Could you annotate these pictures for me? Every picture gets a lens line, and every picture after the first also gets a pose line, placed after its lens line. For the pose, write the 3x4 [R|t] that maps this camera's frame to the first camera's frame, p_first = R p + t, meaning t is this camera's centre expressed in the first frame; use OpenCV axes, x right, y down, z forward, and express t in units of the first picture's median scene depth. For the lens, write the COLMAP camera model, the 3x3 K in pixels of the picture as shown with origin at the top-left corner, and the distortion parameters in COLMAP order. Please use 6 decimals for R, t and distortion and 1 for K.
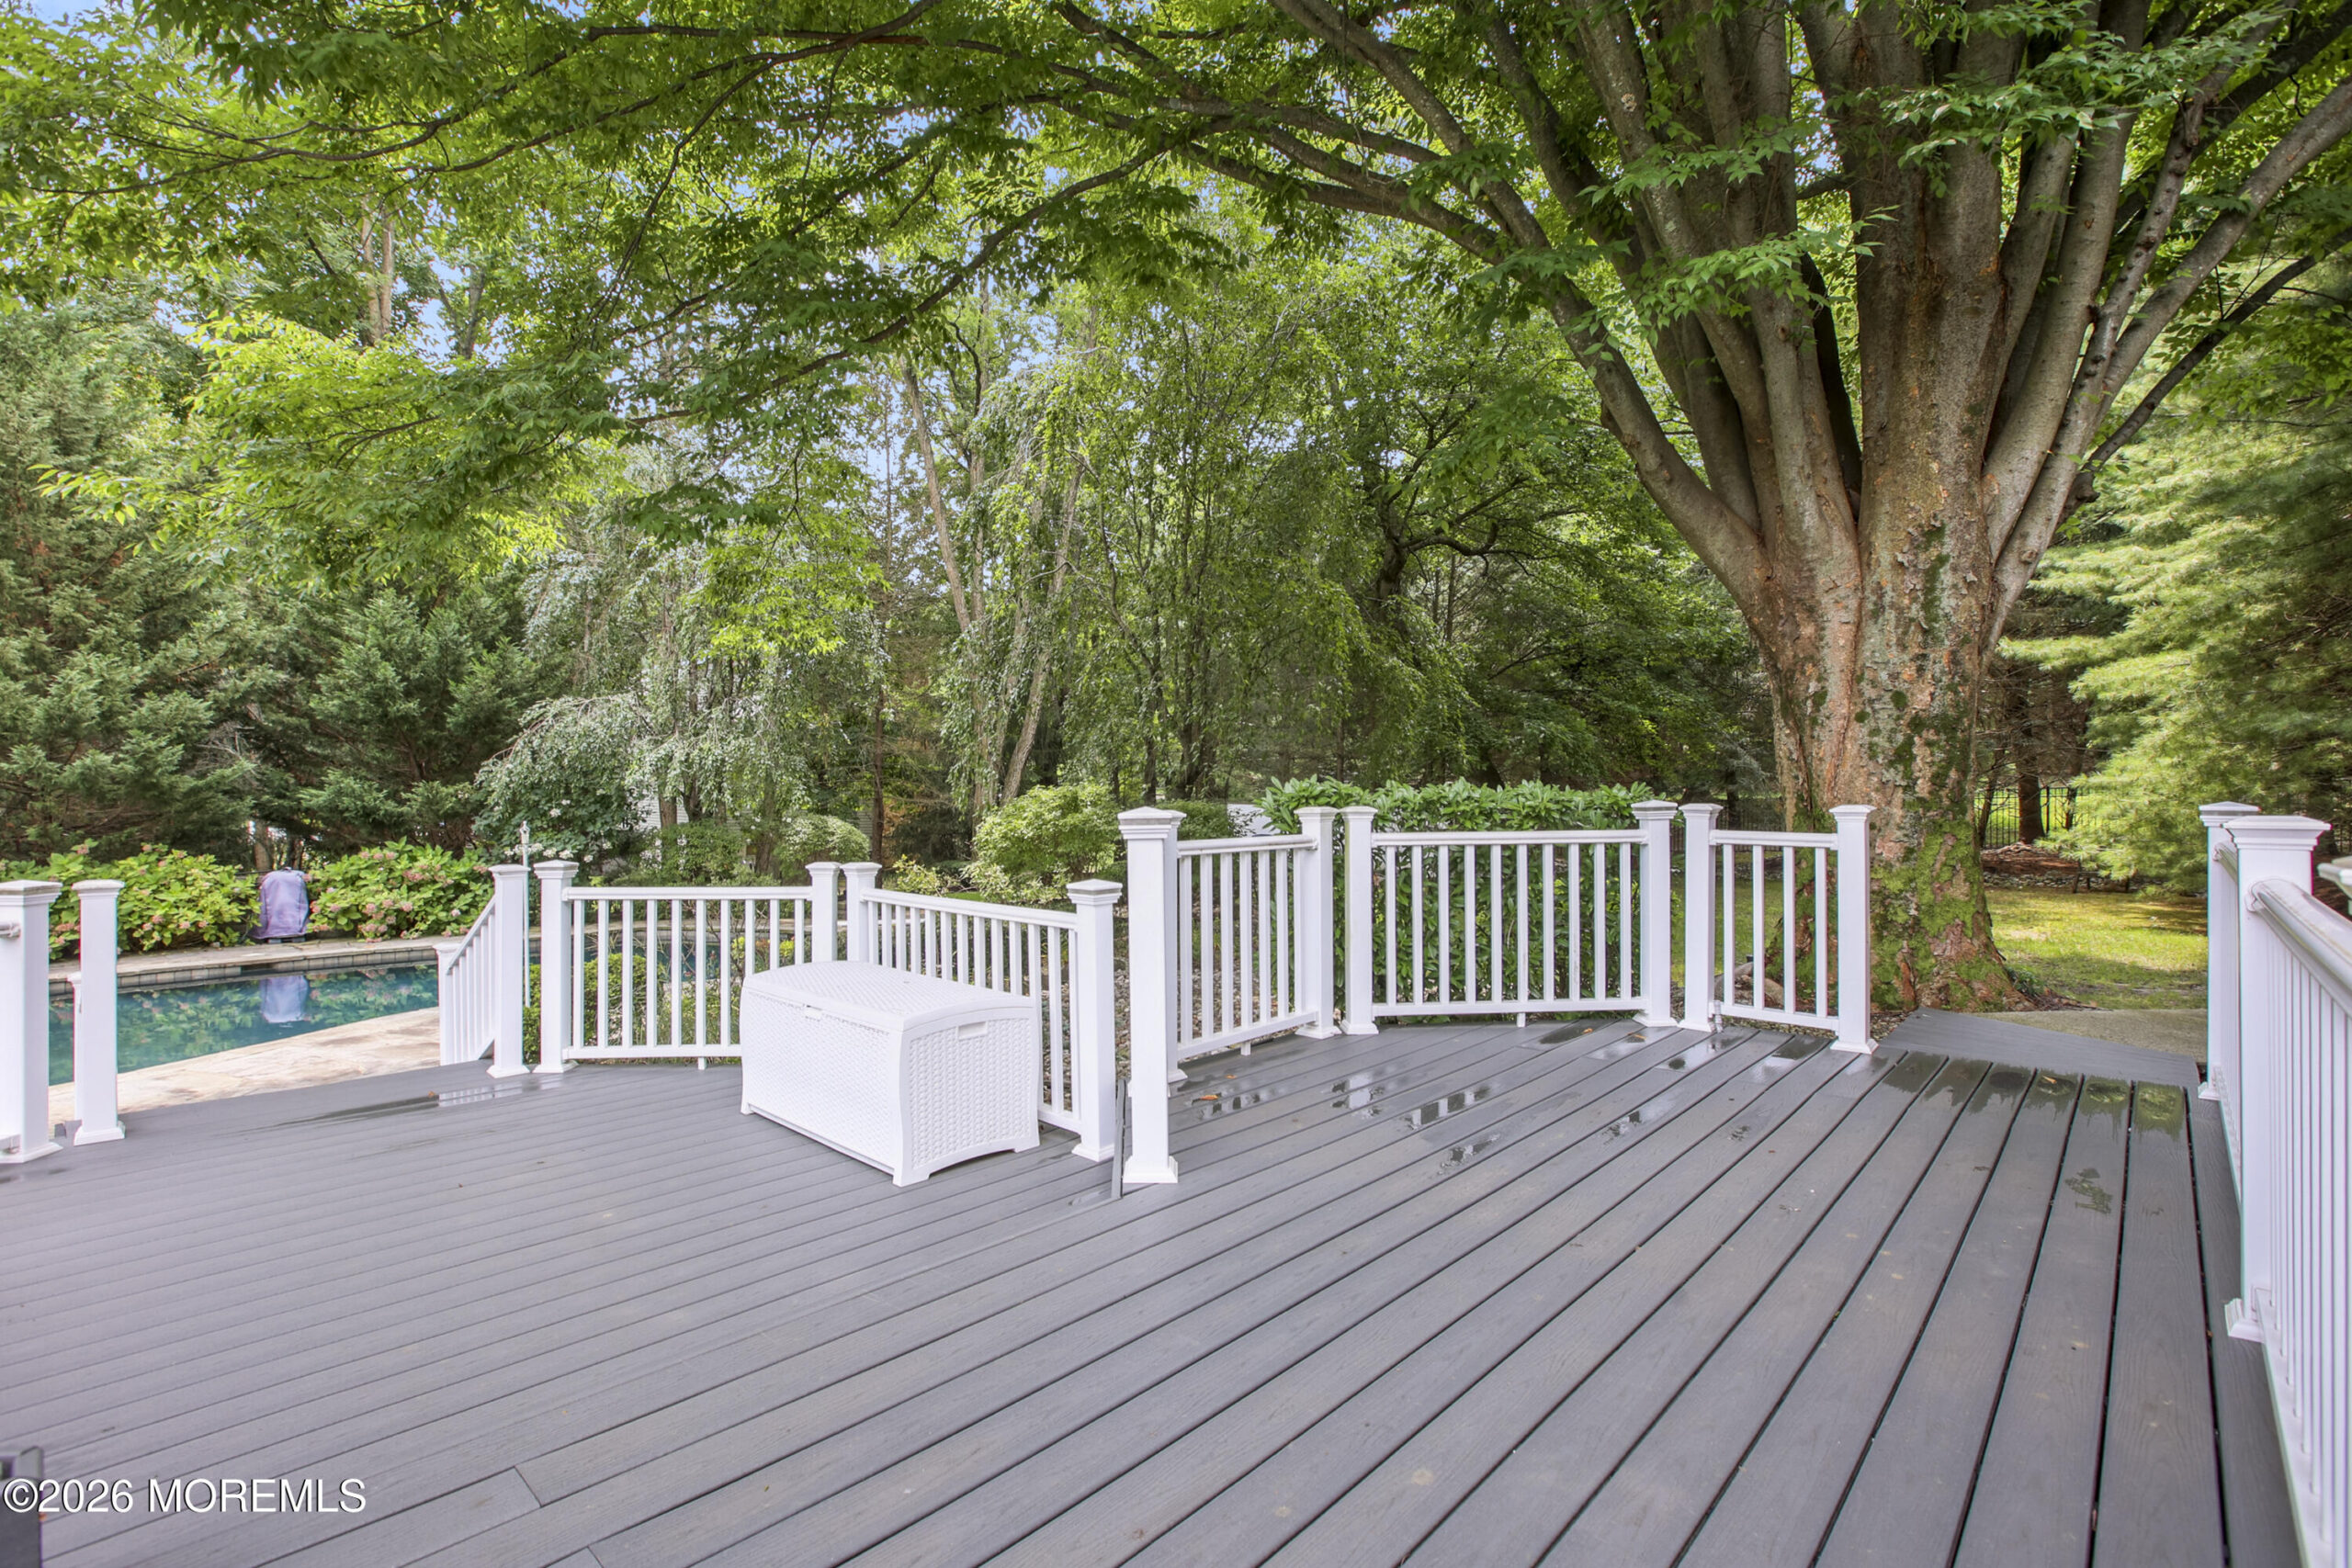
lens RADIAL K [[1089.0, 0, 1168.3], [0, 1089.0, 784.6], [0, 0, 1]] dist [-0.024114, 0.009342]
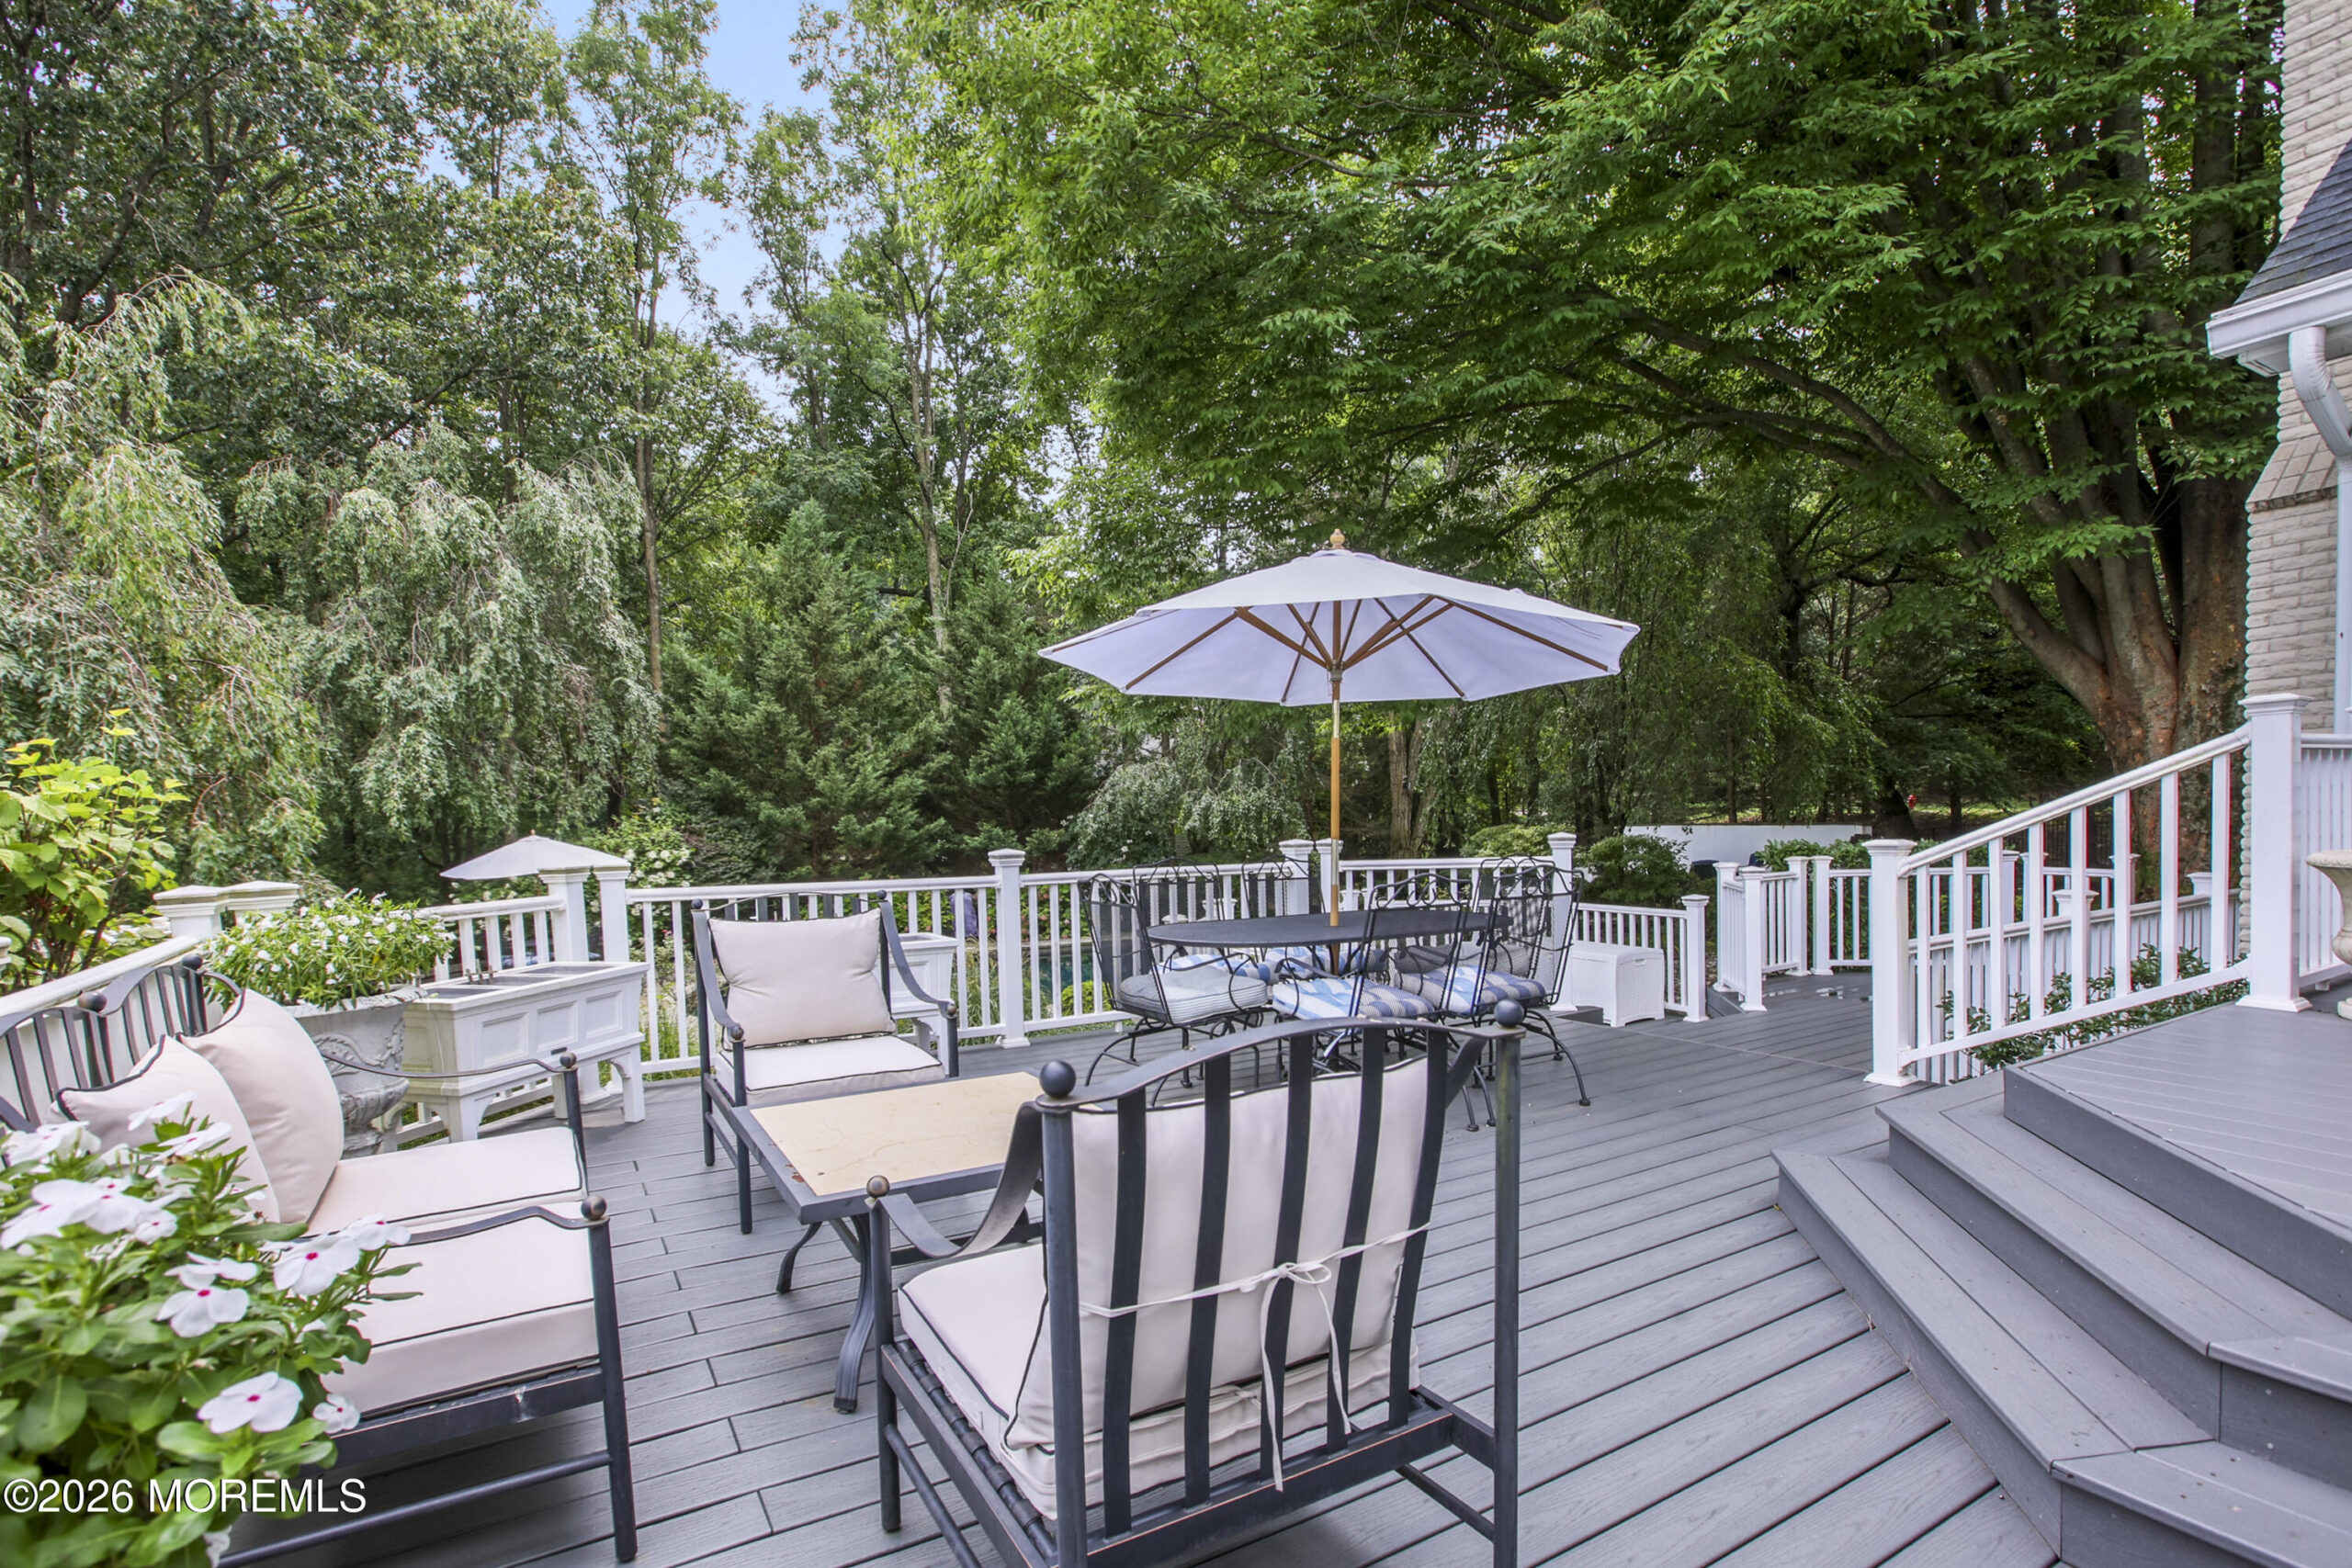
lens RADIAL K [[1089.0, 0, 1174.6], [0, 1089.0, 861.8], [0, 0, 1]] dist [-0.024114, 0.009342]
pose [[0.955543, -0.012390, -0.294592, -0.344407], [0.029463, 0.998128, 0.053589, -0.103497], [0.293377, -0.059887, 0.954119, -1.118324]]
